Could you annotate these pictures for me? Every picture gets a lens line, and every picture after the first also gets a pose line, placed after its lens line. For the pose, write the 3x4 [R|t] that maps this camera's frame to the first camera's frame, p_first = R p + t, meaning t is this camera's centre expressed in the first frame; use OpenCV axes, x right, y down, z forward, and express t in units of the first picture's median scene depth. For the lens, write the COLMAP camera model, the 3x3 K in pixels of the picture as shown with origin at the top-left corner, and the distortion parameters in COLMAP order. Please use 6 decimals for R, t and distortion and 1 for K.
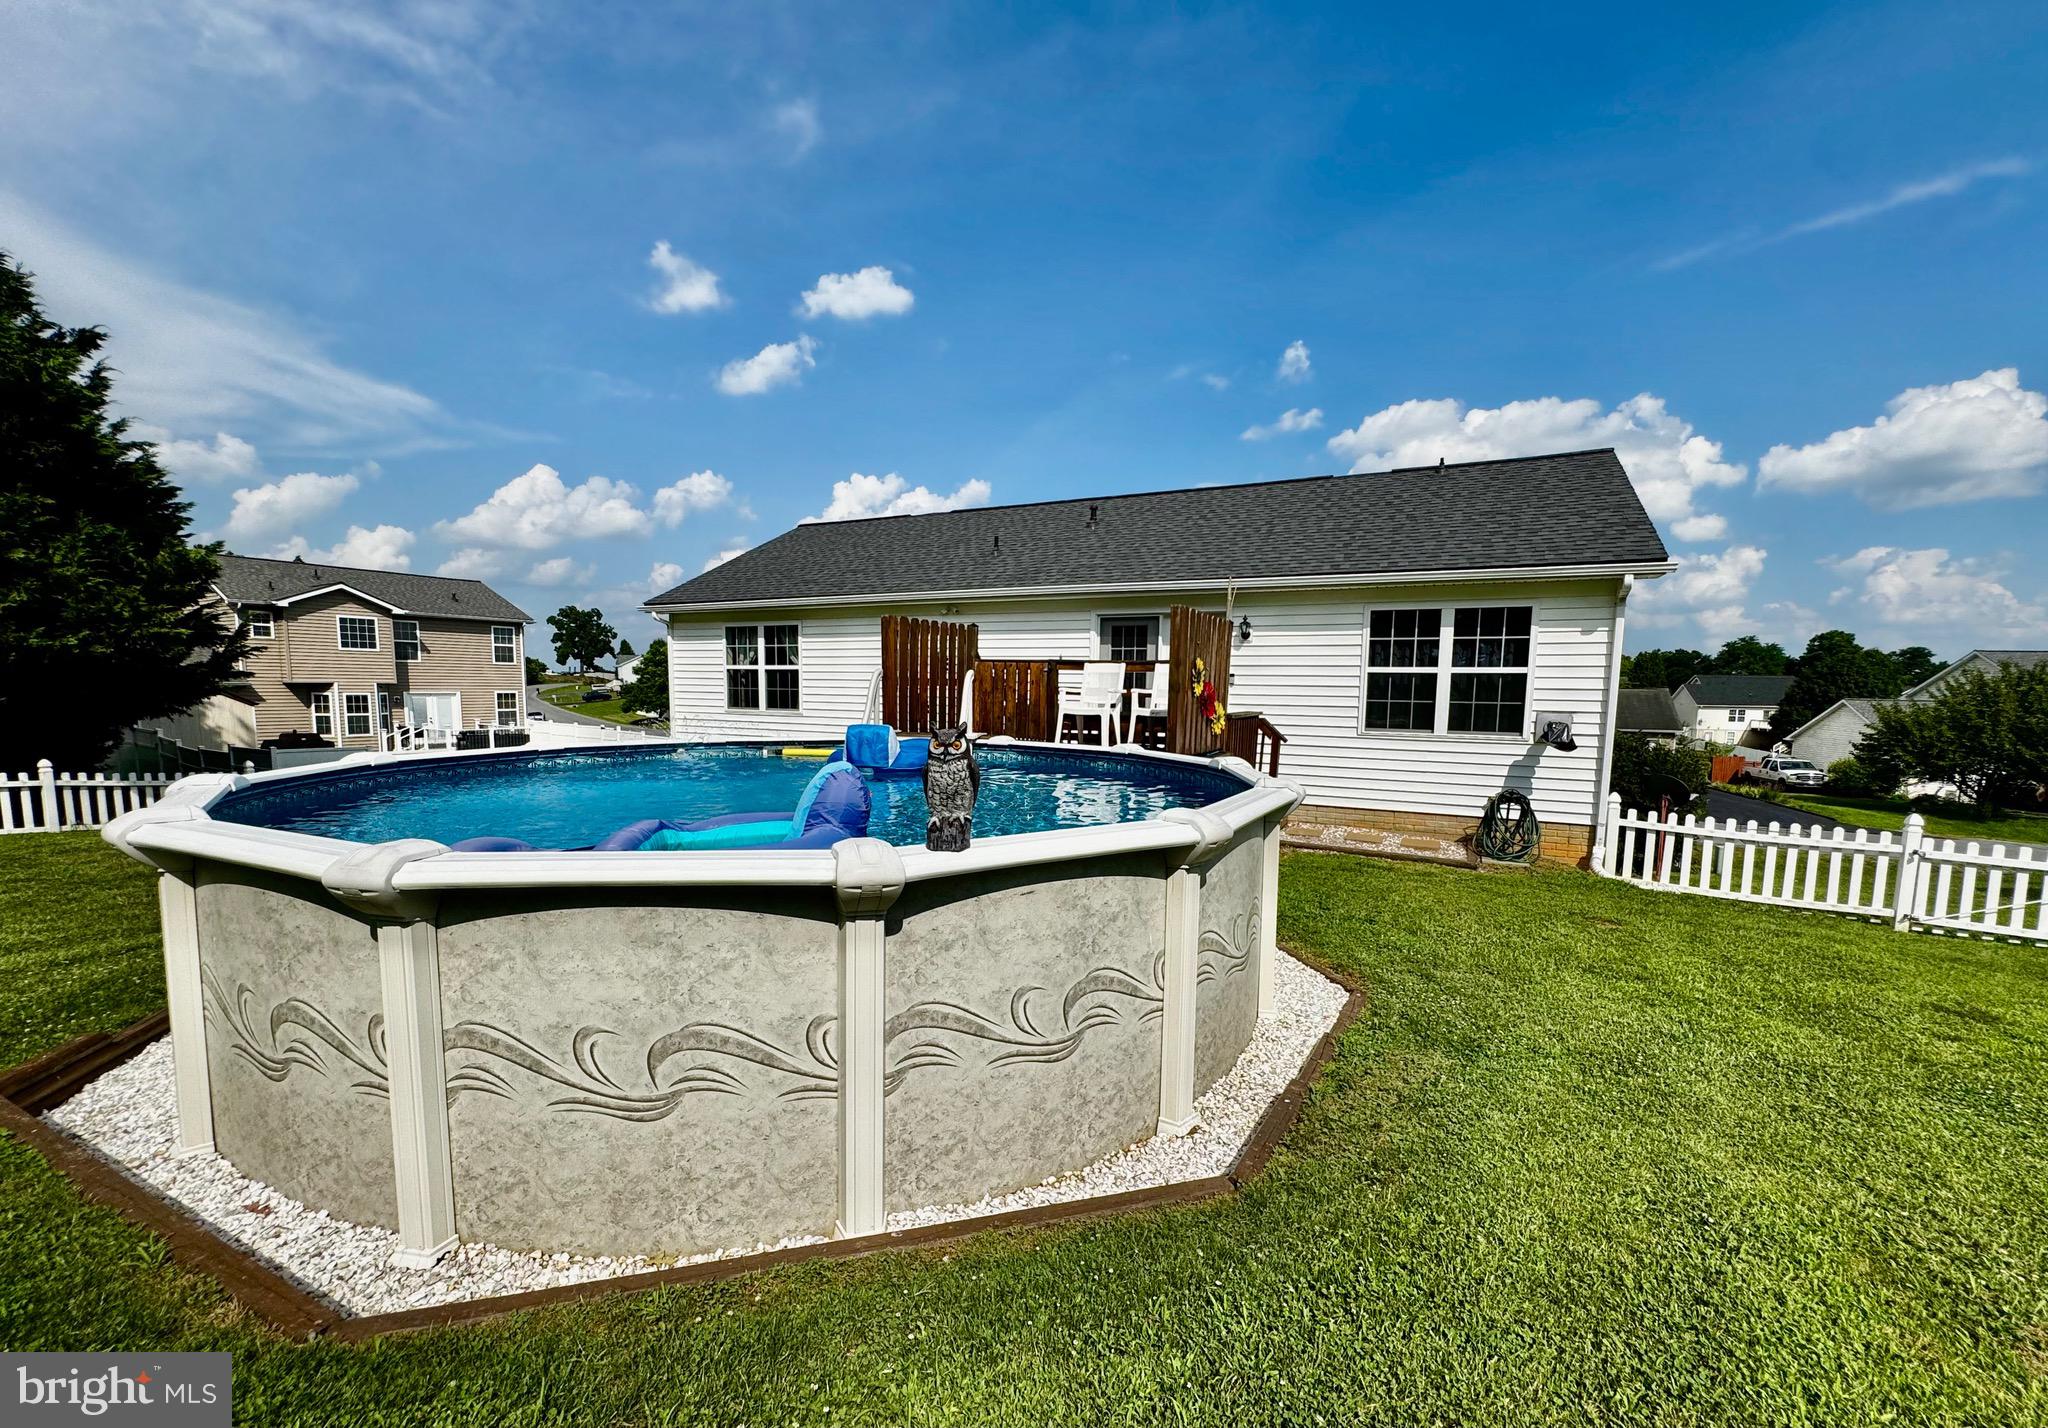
lens RADIAL K [[830.9, 0, 1028.1], [0, 830.9, 764.5], [0, 0, 1]] dist [0.000492, -0.004187]
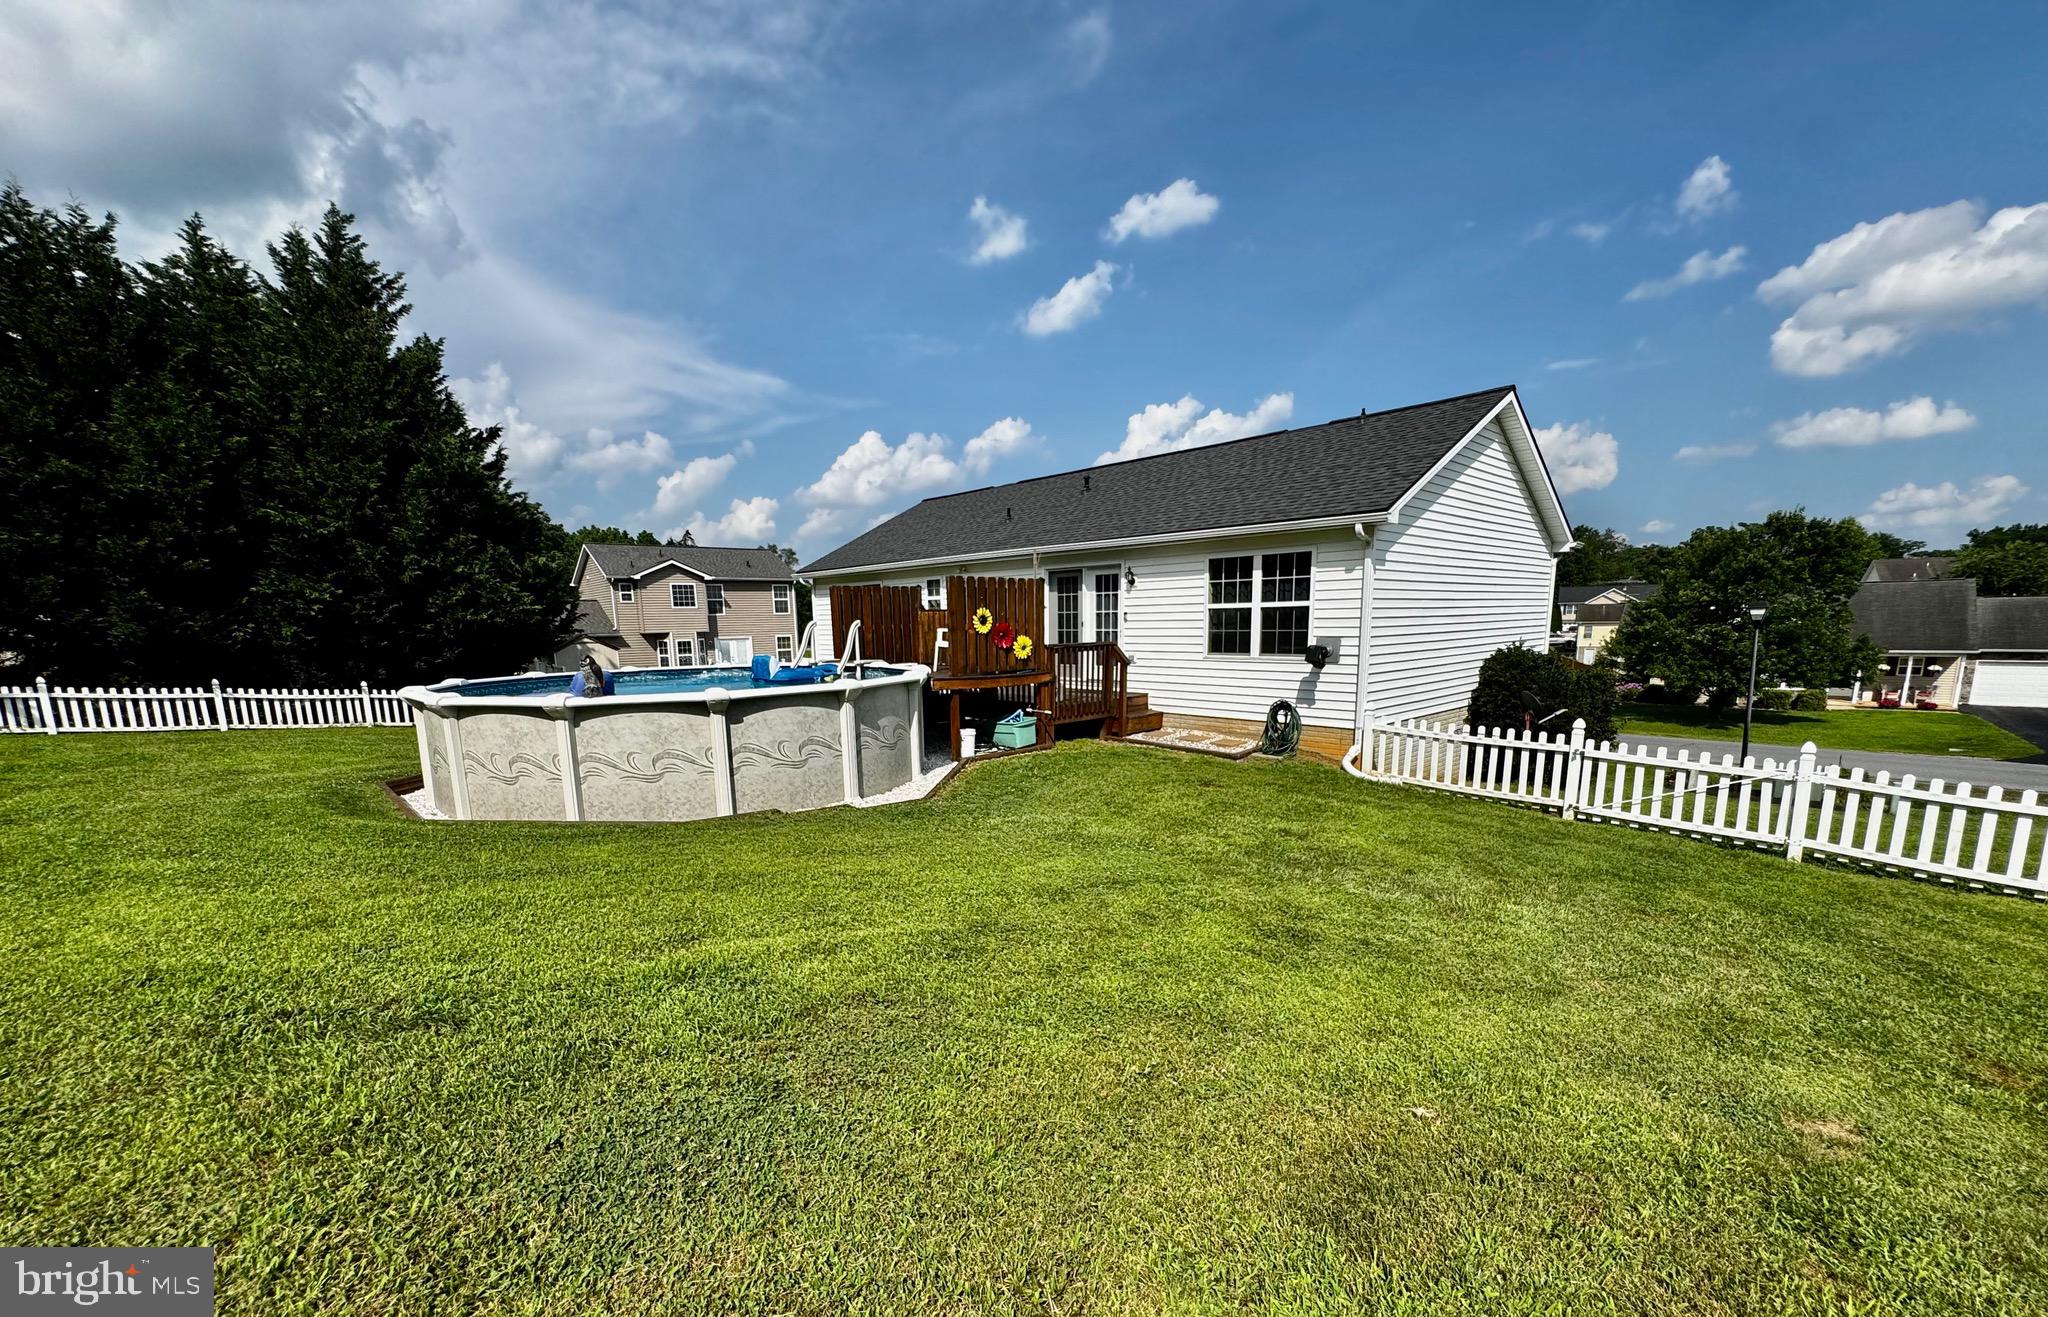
lens RADIAL K [[836.7, 0, 1024.2], [0, 836.7, 753.4], [0, 0, 1]] dist [-0.008796, -0.000088]
pose [[0.935515, 0.025459, -0.352370, 0.556773], [-0.001973, 0.997761, 0.066851, 0.023483], [0.353283, -0.061845, 0.933470, -0.280464]]
